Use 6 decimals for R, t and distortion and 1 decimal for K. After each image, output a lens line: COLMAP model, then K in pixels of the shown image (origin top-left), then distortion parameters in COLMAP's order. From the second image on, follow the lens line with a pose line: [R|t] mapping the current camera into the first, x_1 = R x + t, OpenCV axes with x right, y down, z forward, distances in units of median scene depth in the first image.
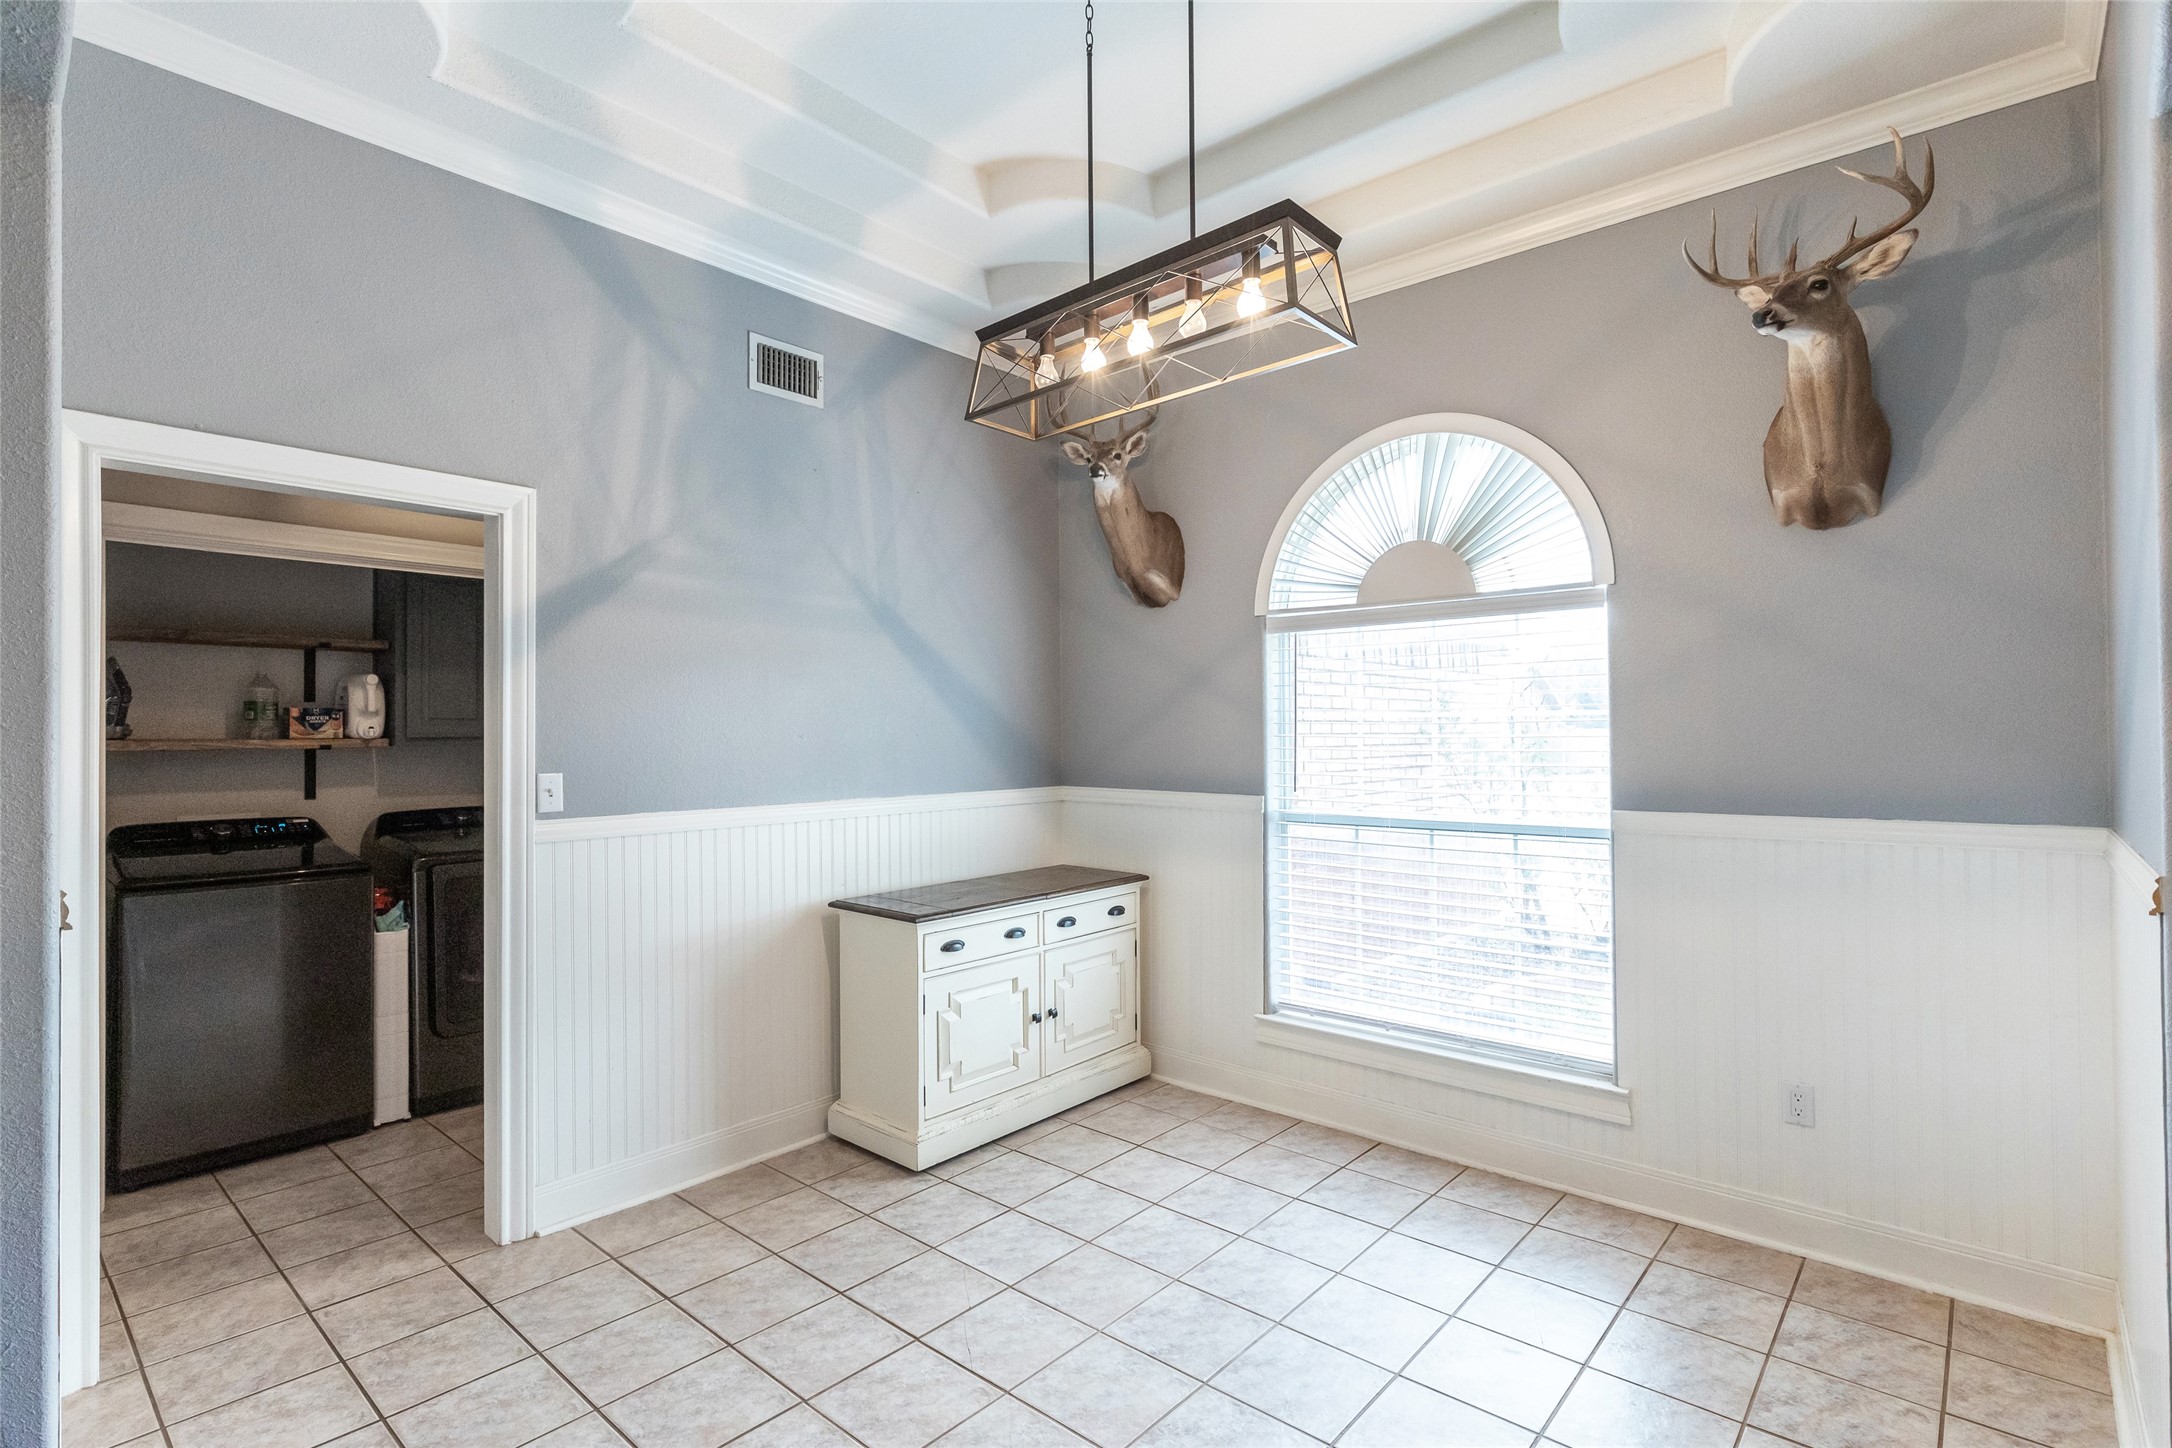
lens RADIAL K [[1047.3, 0, 1091.4], [0, 1047.3, 723.9], [0, 0, 1]] dist [0.002068, -0.000038]
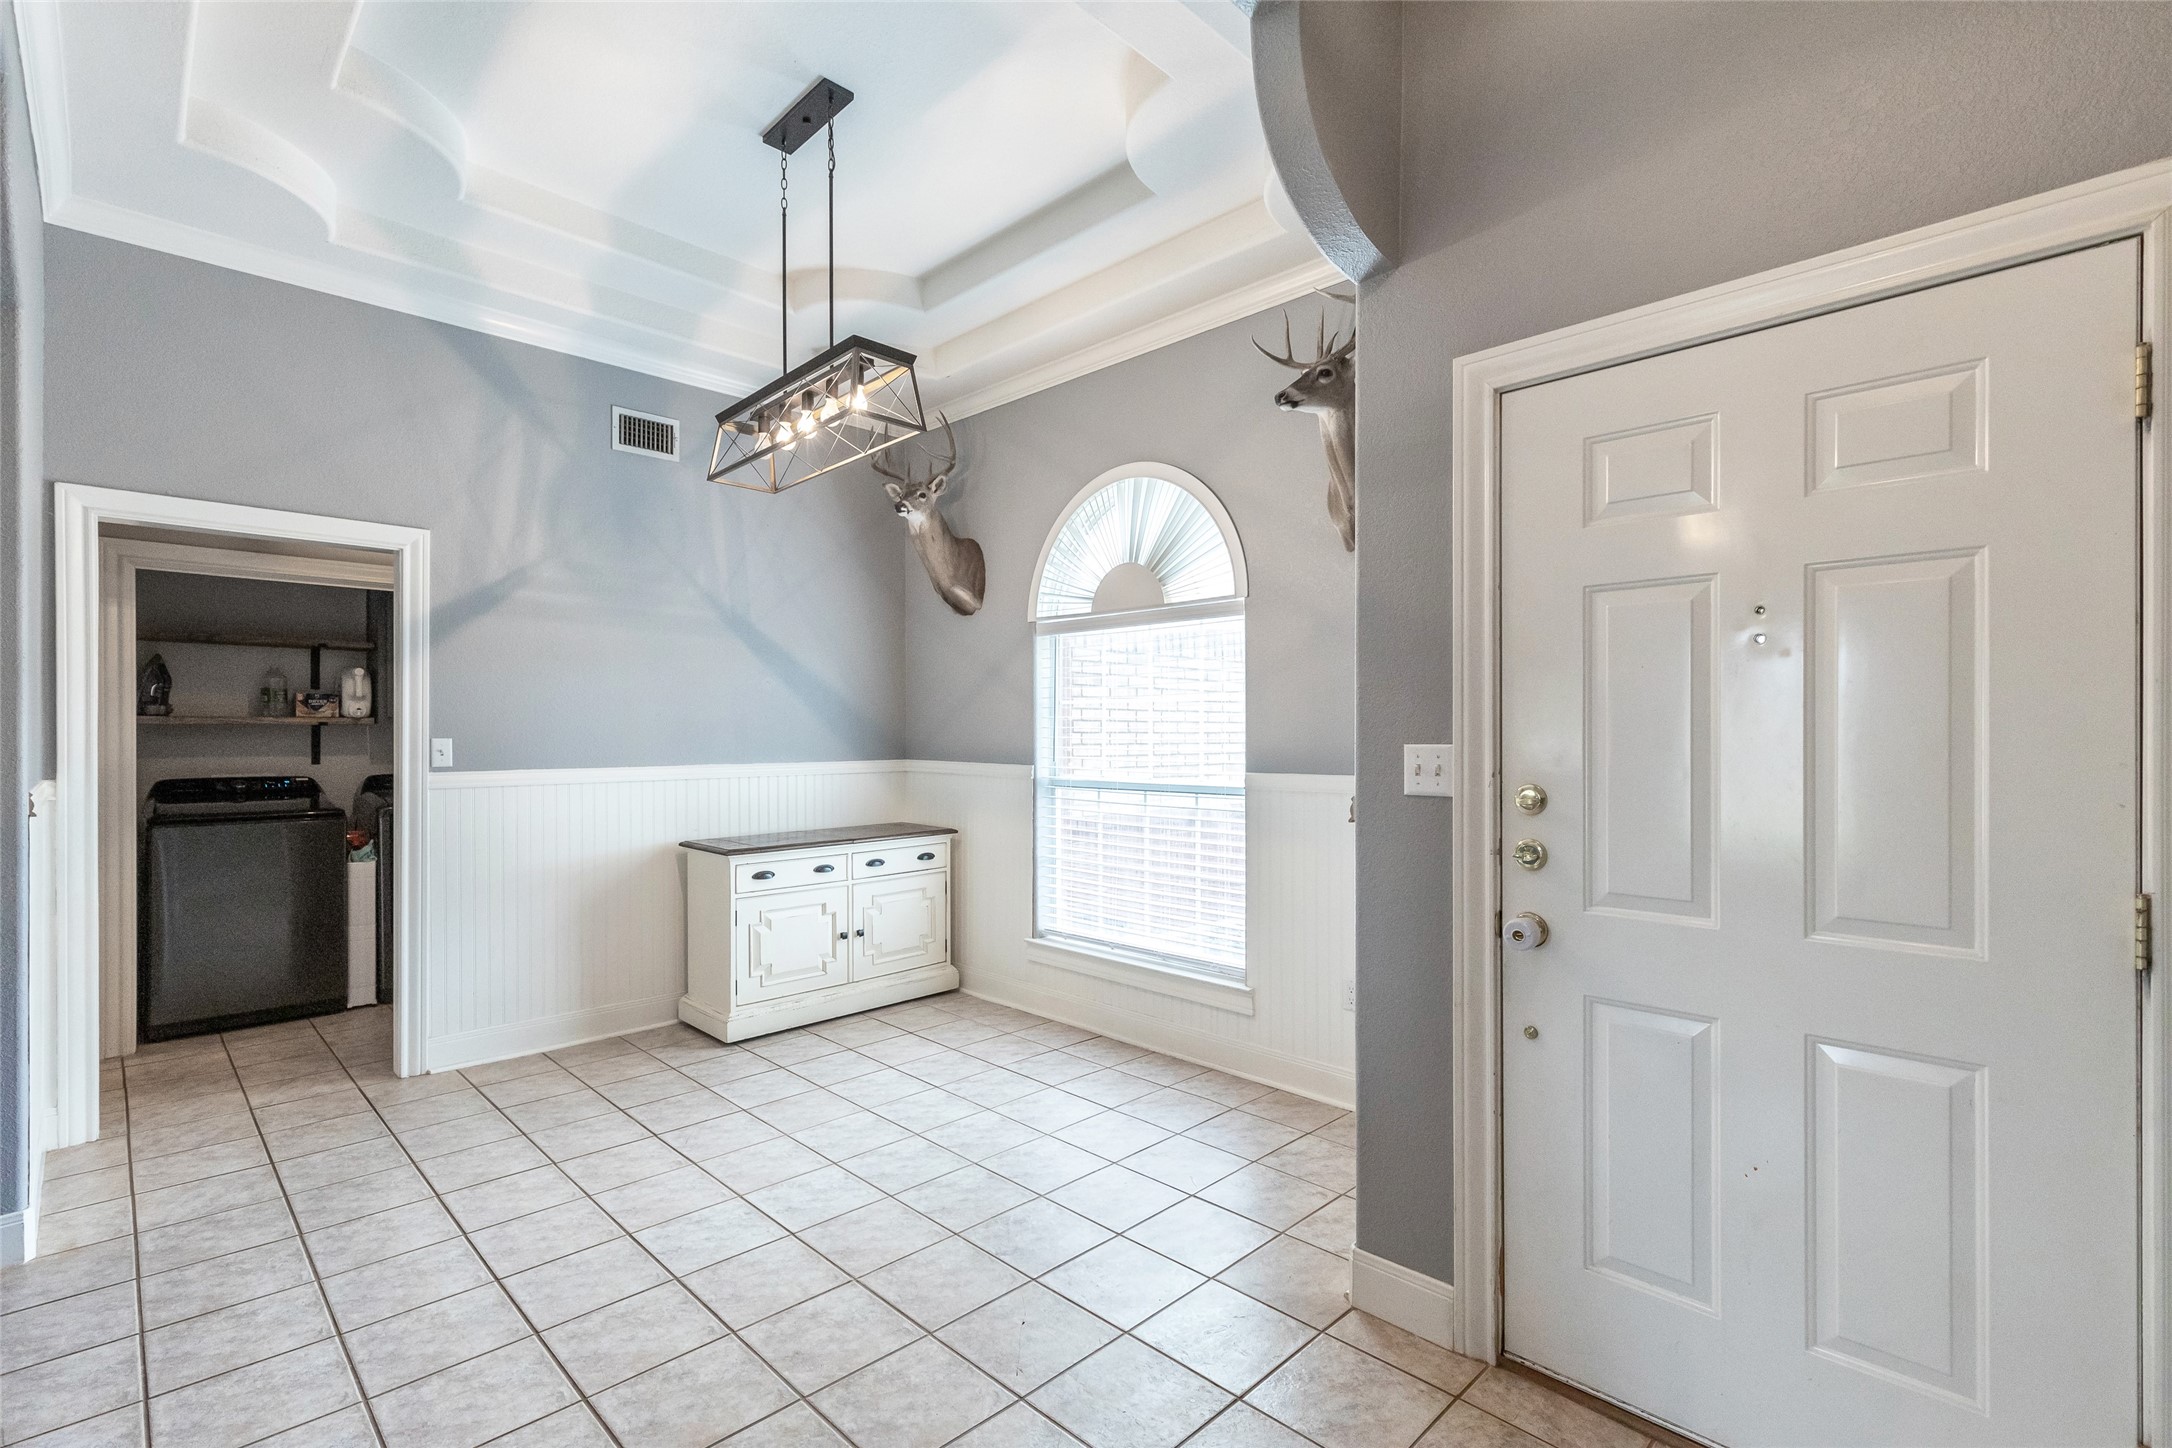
lens RADIAL K [[984.9, 0, 1089.9], [0, 984.9, 732.5], [0, 0, 1]] dist [0.010763, -0.002720]
pose [[0.998122, 0.004529, -0.061090, 0.372041], [-0.003946, 0.999945, 0.009669, 0.021719], [0.061131, -0.009410, 0.998085, -0.215849]]
